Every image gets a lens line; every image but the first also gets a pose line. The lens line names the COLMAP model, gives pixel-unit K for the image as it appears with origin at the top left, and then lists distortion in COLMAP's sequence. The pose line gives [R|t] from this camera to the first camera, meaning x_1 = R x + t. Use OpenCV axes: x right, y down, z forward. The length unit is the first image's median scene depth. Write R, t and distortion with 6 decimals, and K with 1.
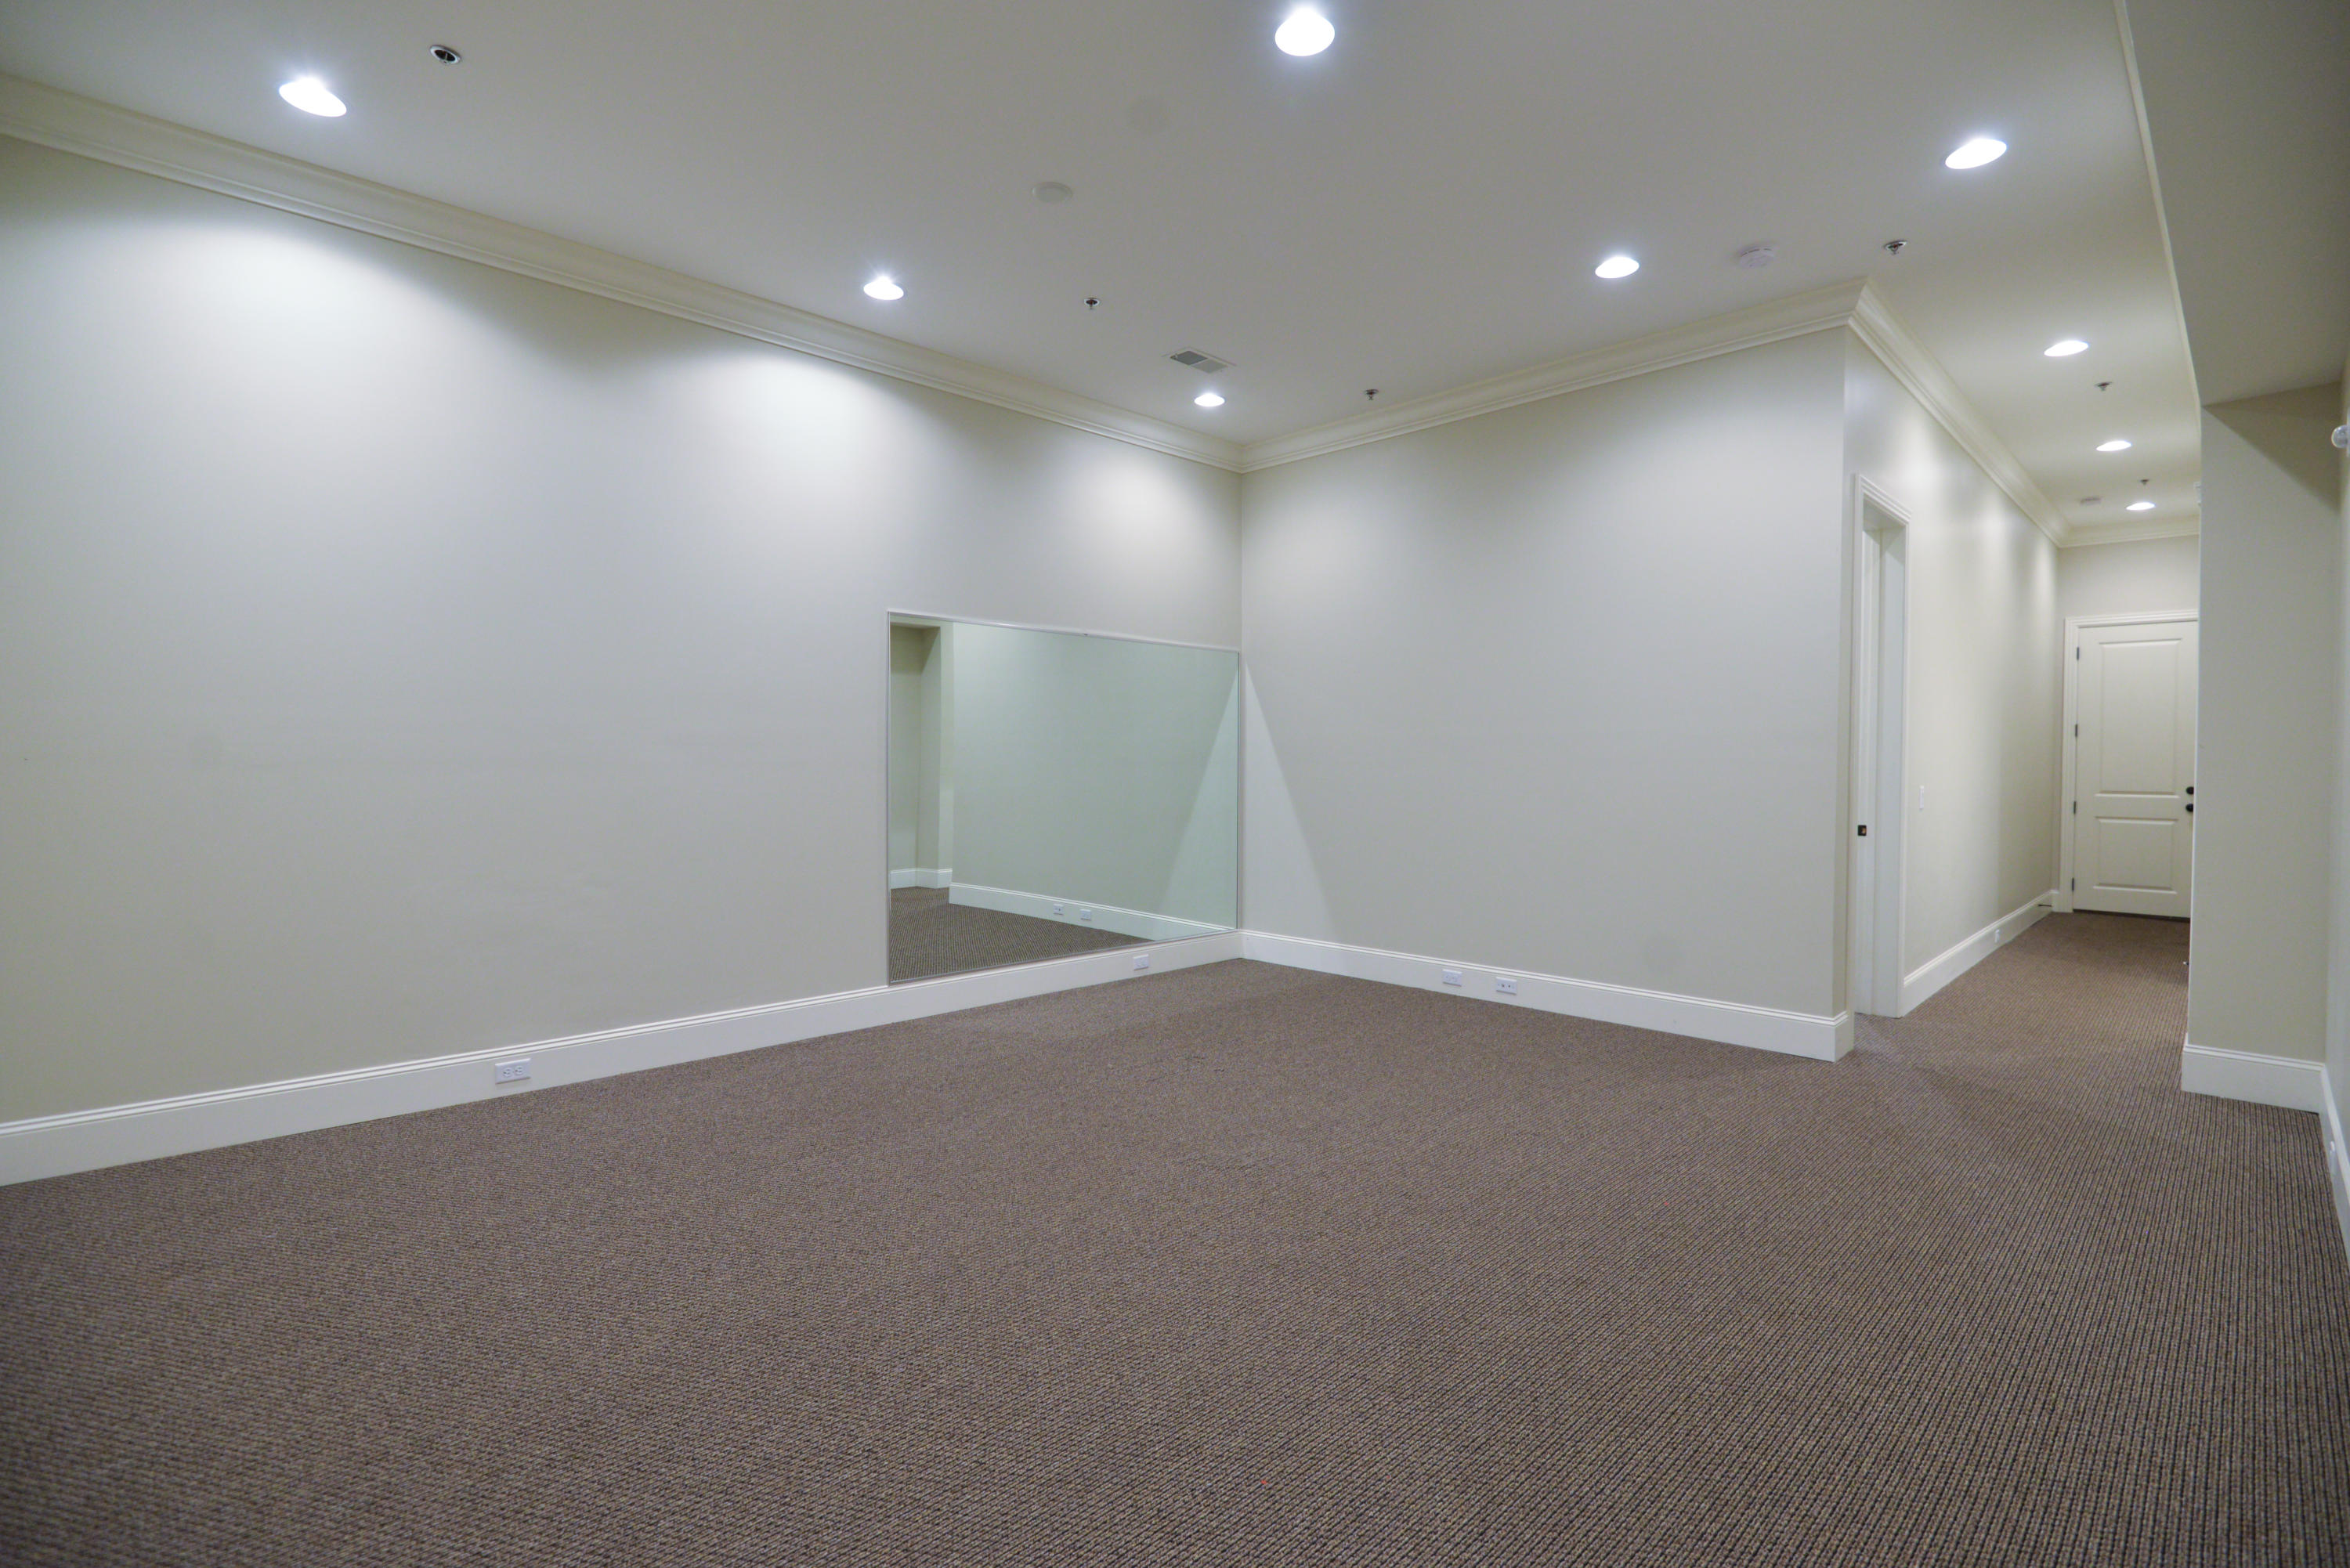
lens RADIAL K [[1073.0, 0, 1175.3], [0, 1073.0, 782.0], [0, 0, 1]] dist [0.001353, 0.000204]
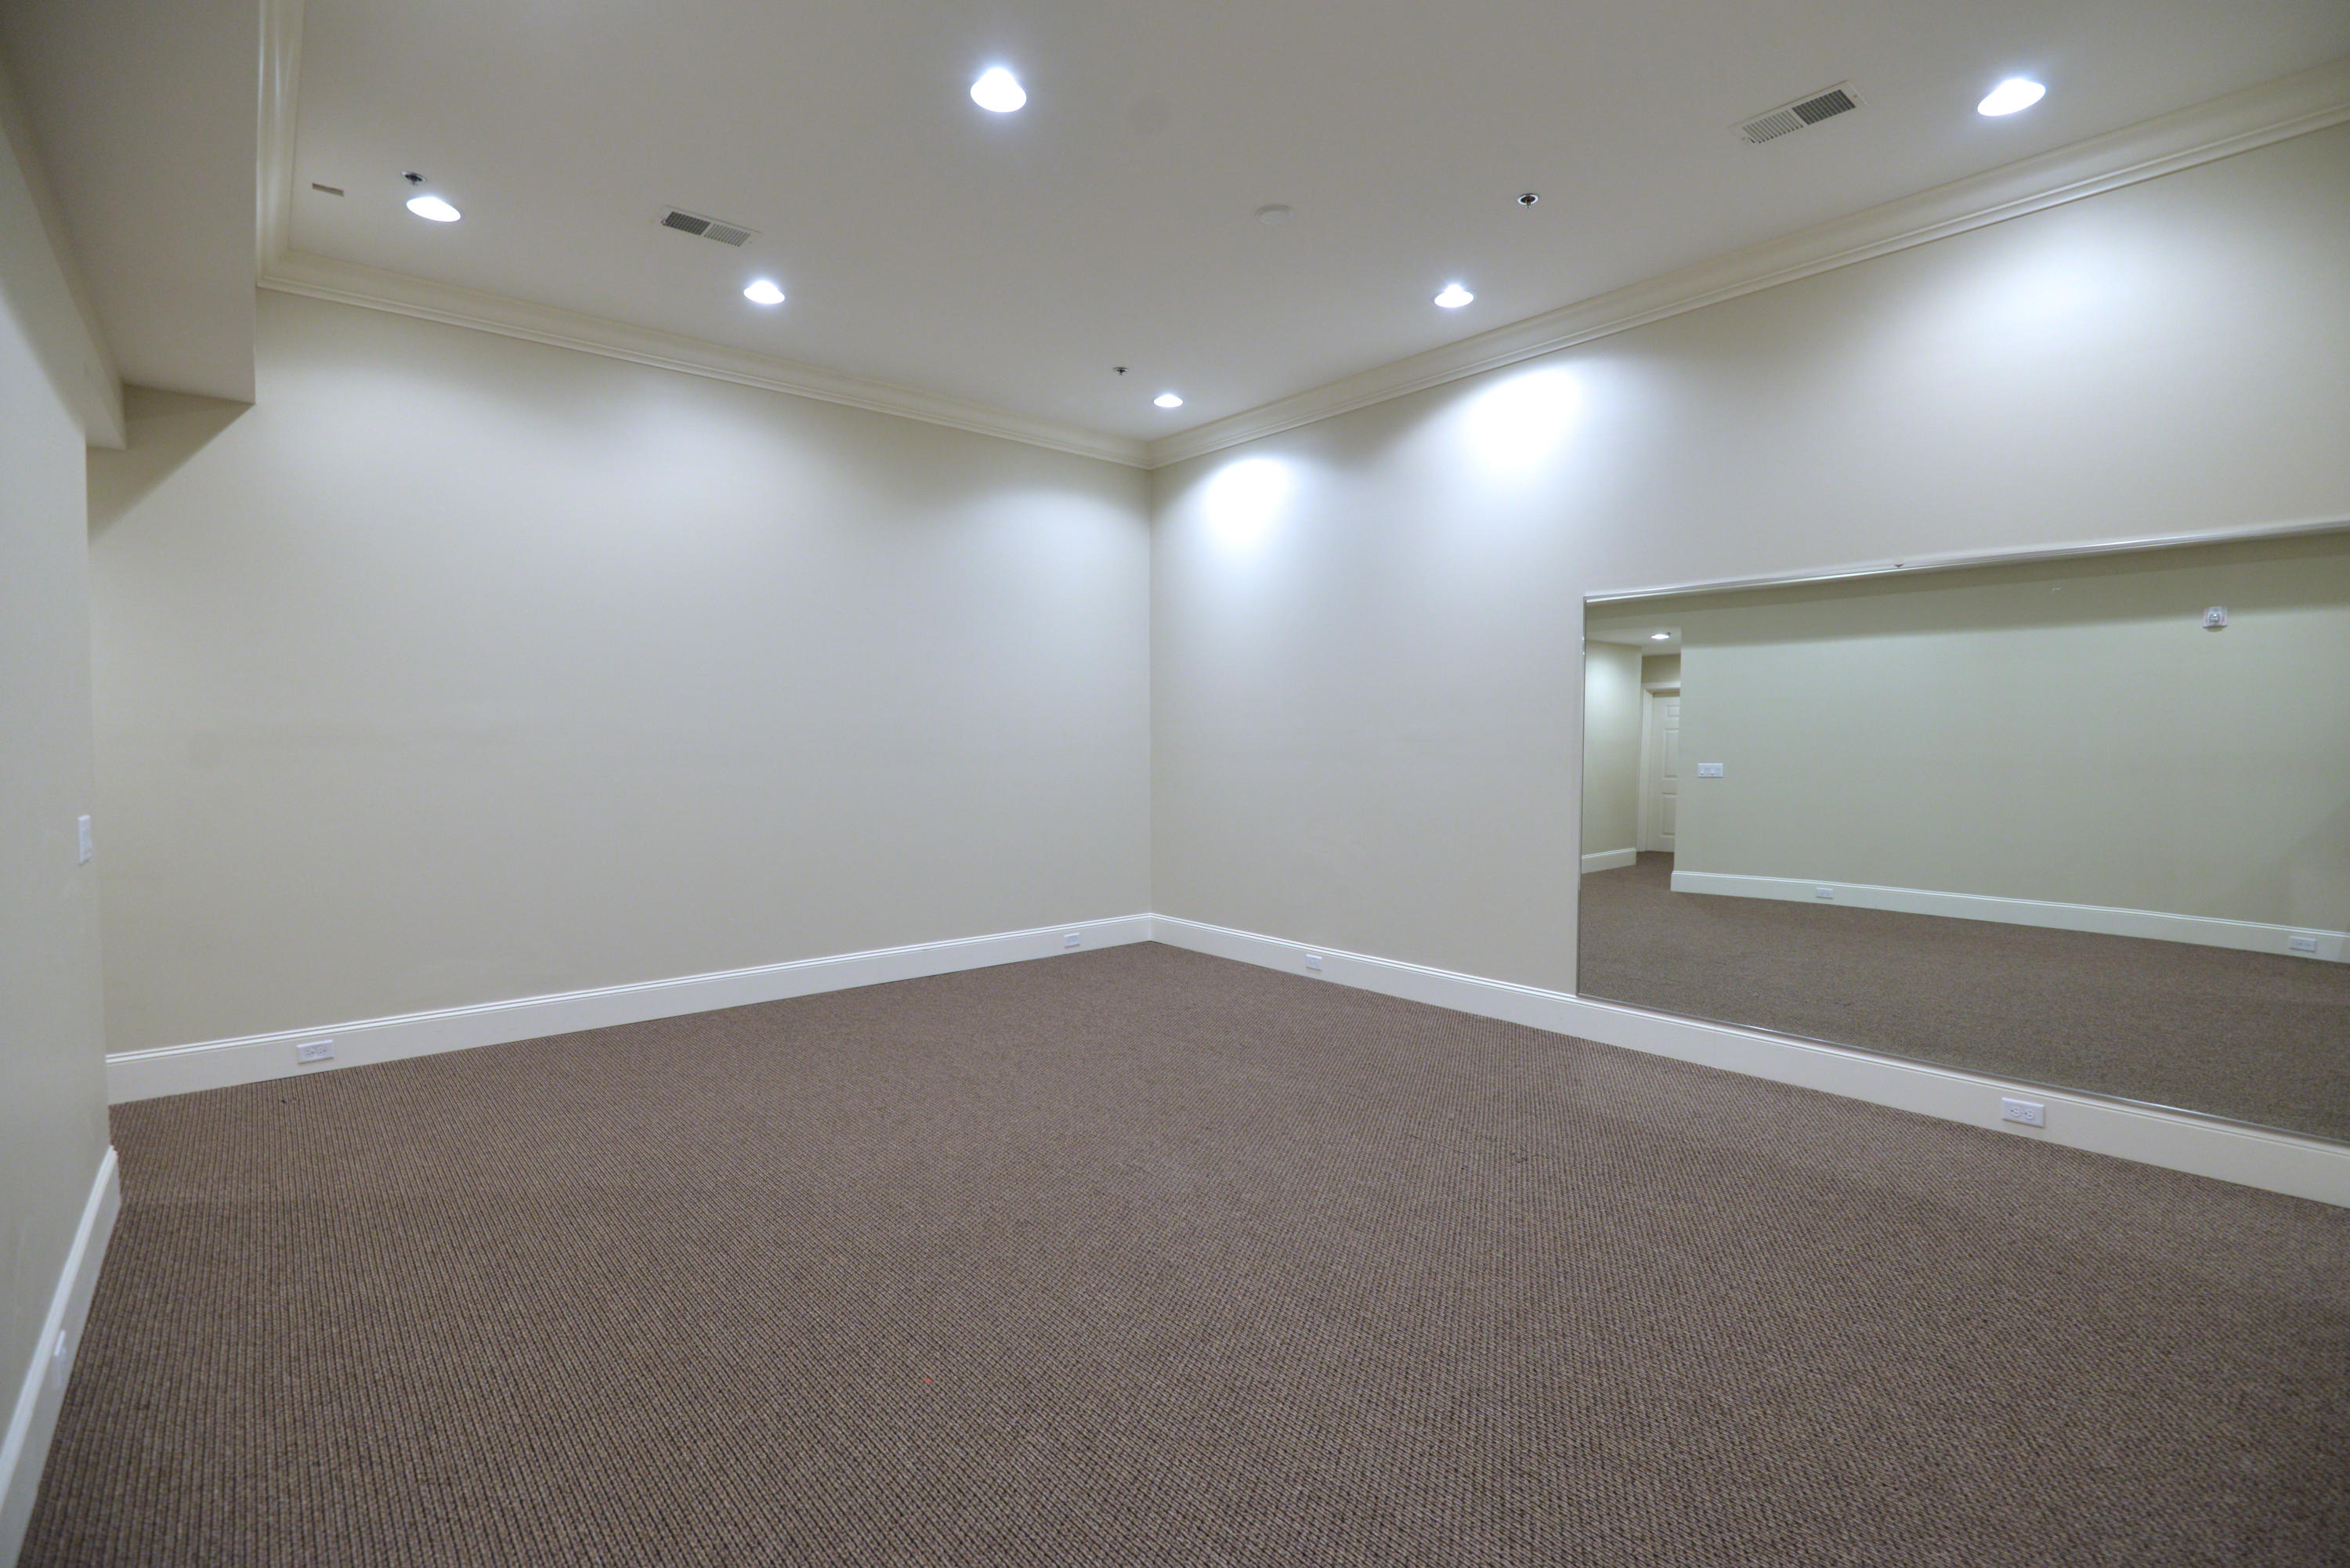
lens RADIAL K [[1073.0, 0, 1175.1], [0, 1073.0, 776.1], [0, 0, 1]] dist [0.001353, 0.000204]
pose [[-0.066431, 0.030324, -0.997330, 1.030972], [-0.019754, 0.999302, 0.031700, -0.036466], [0.997595, 0.021807, -0.065786, 1.074544]]
